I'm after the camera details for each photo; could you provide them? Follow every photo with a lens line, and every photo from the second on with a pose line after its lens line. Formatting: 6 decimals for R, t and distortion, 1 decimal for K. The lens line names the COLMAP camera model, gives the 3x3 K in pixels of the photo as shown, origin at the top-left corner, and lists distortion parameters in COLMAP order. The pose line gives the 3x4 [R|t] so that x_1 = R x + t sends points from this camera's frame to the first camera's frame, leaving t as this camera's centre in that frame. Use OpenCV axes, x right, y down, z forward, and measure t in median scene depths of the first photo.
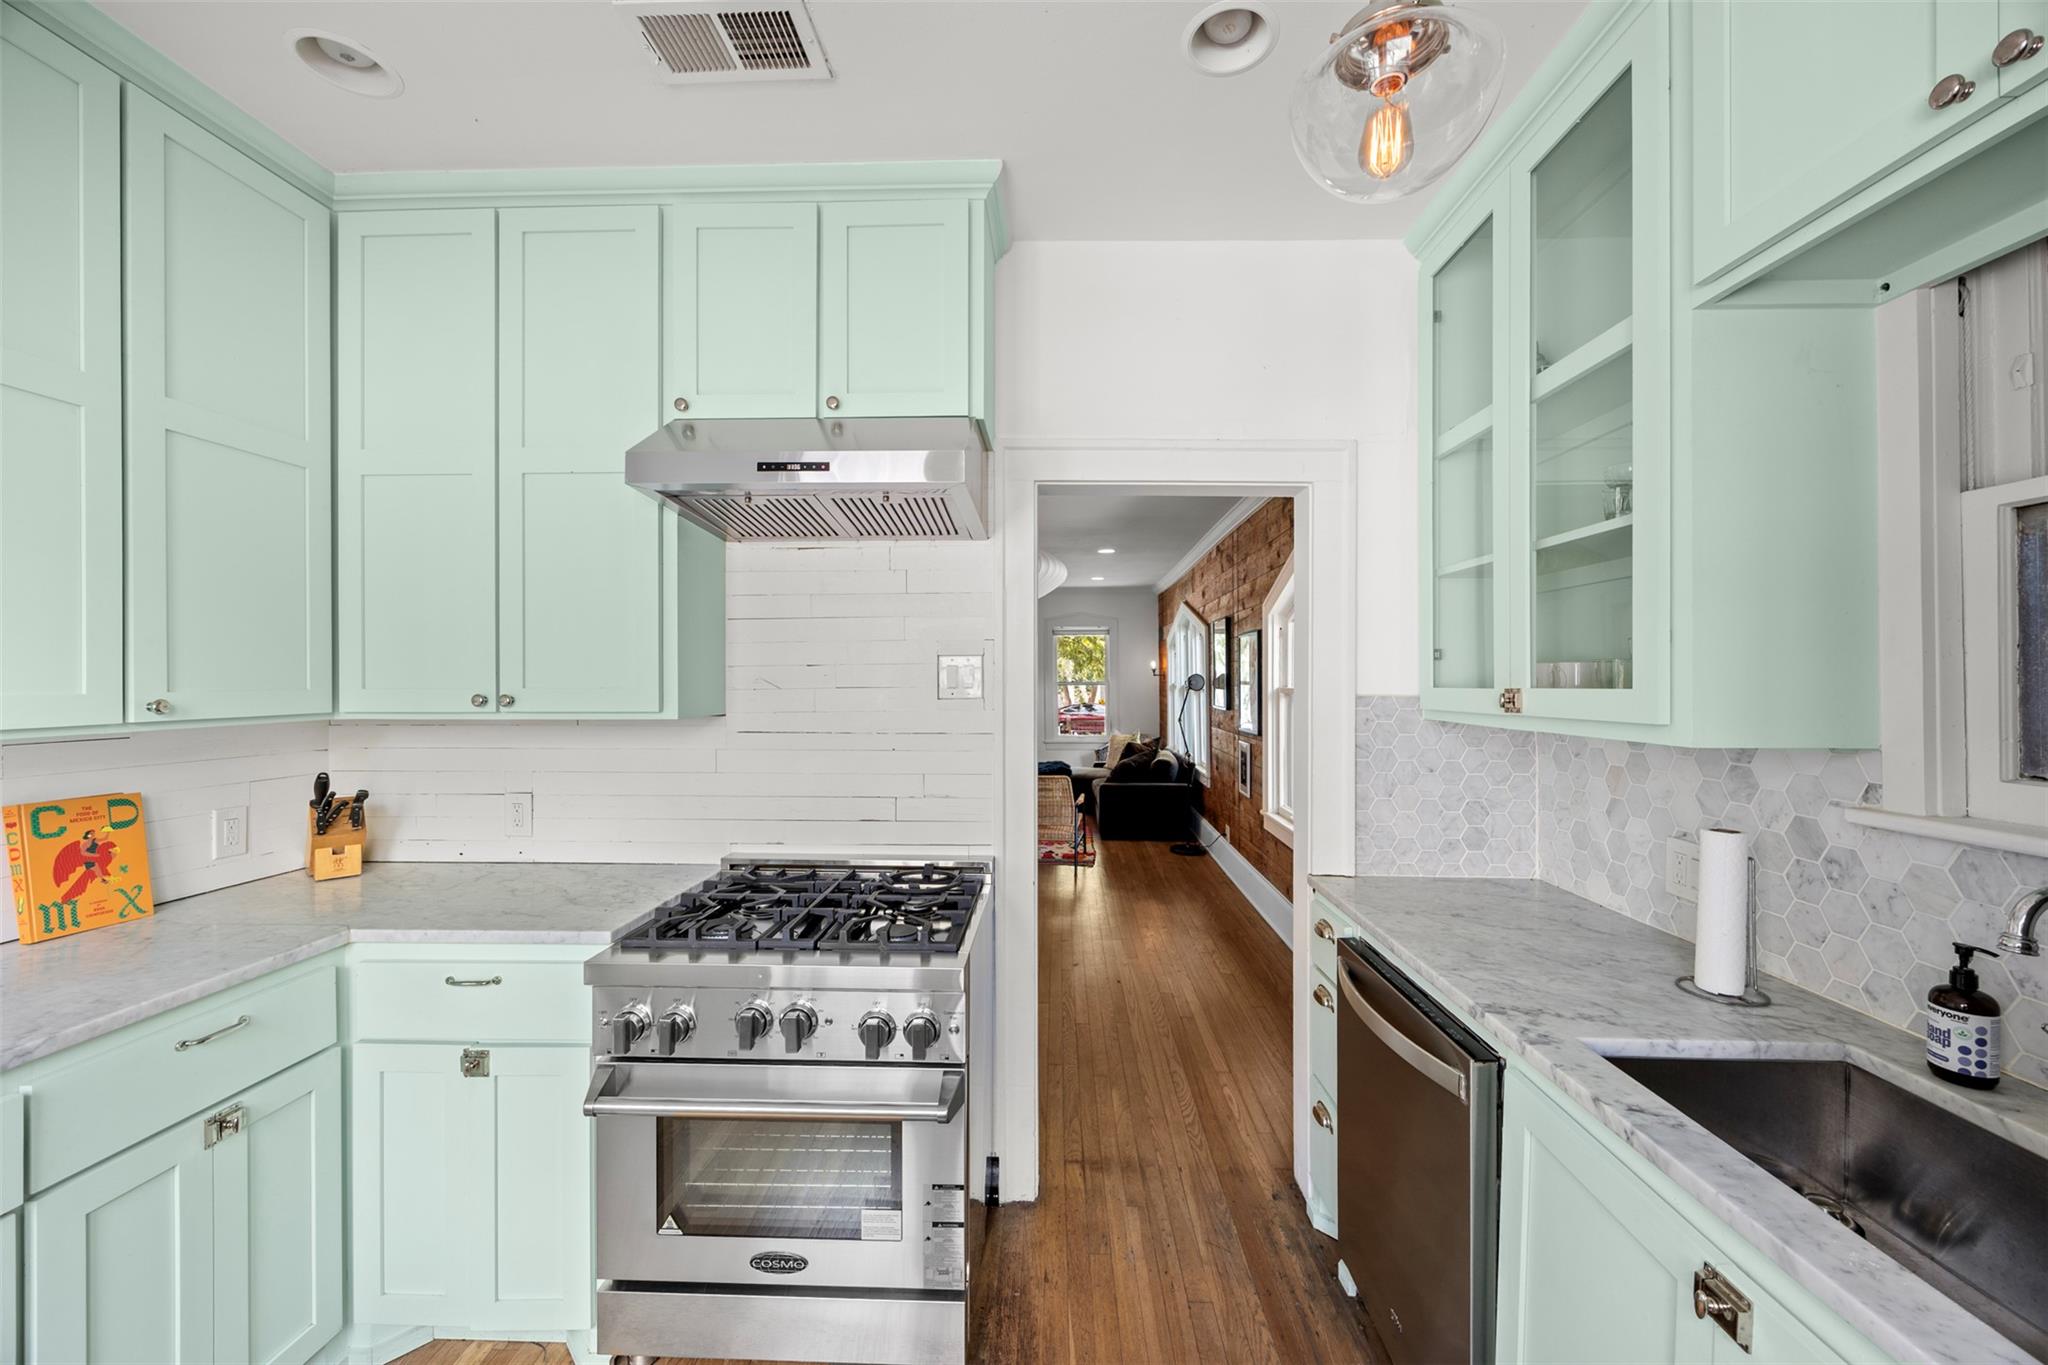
lens RADIAL K [[815.7, 0, 1027.2], [0, 815.7, 681.3], [0, 0, 1]] dist [-0.000004, -0.000012]
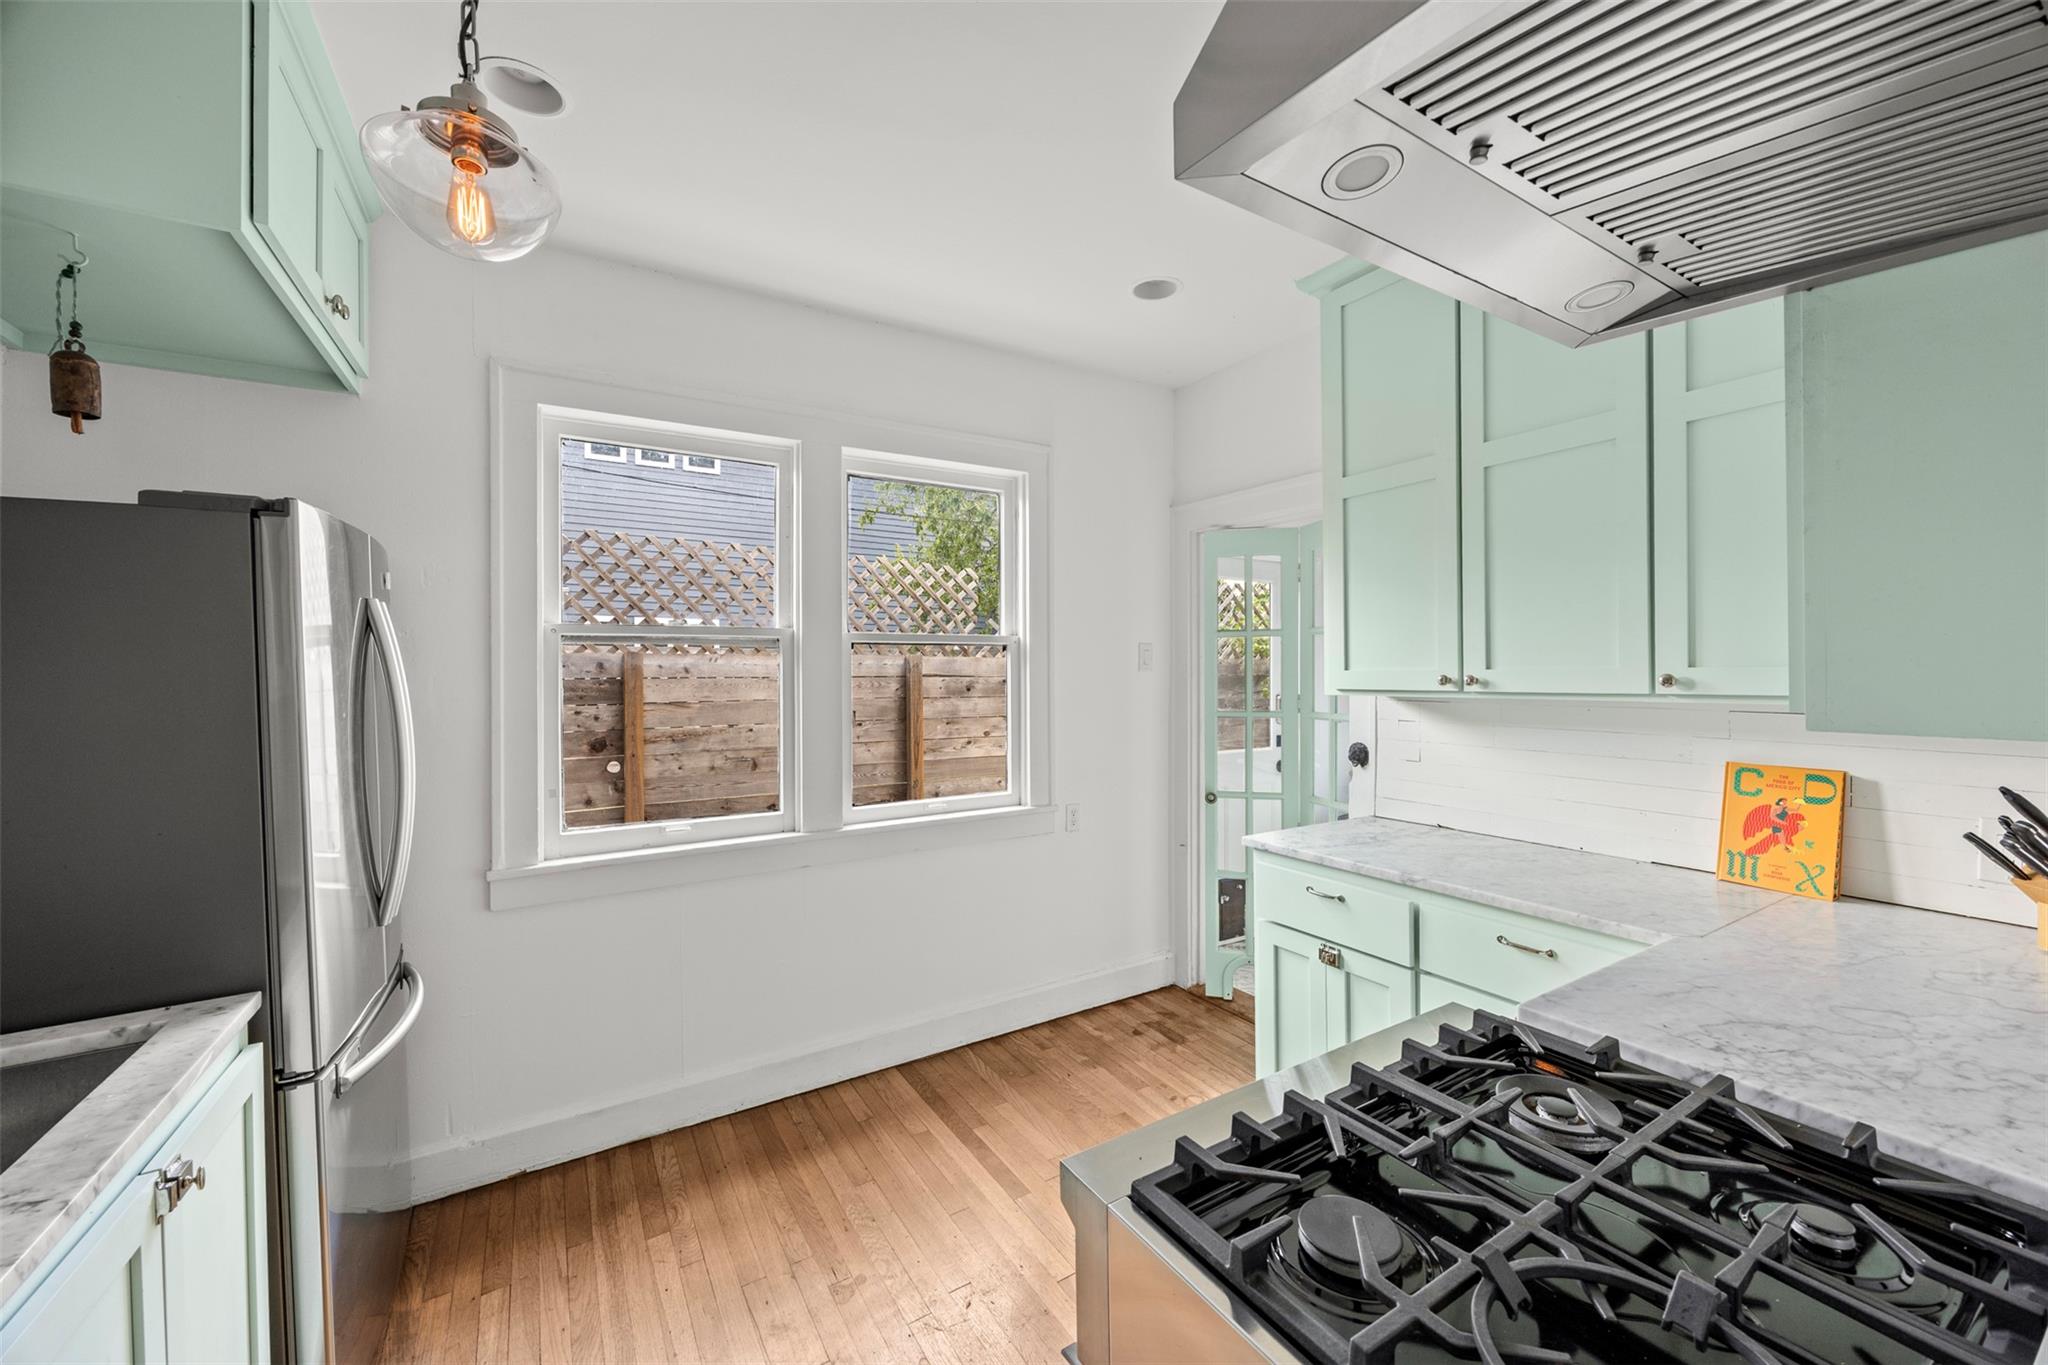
lens RADIAL K [[815.7, 0, 1020.7], [0, 815.7, 673.2], [0, 0, 1]] dist [-0.000004, -0.000012]
pose [[-0.821255, 0.016397, -0.570326, 0.272378], [0.008537, 0.999828, 0.016452, -0.005565], [0.570497, 0.008642, -0.821254, 1.341214]]
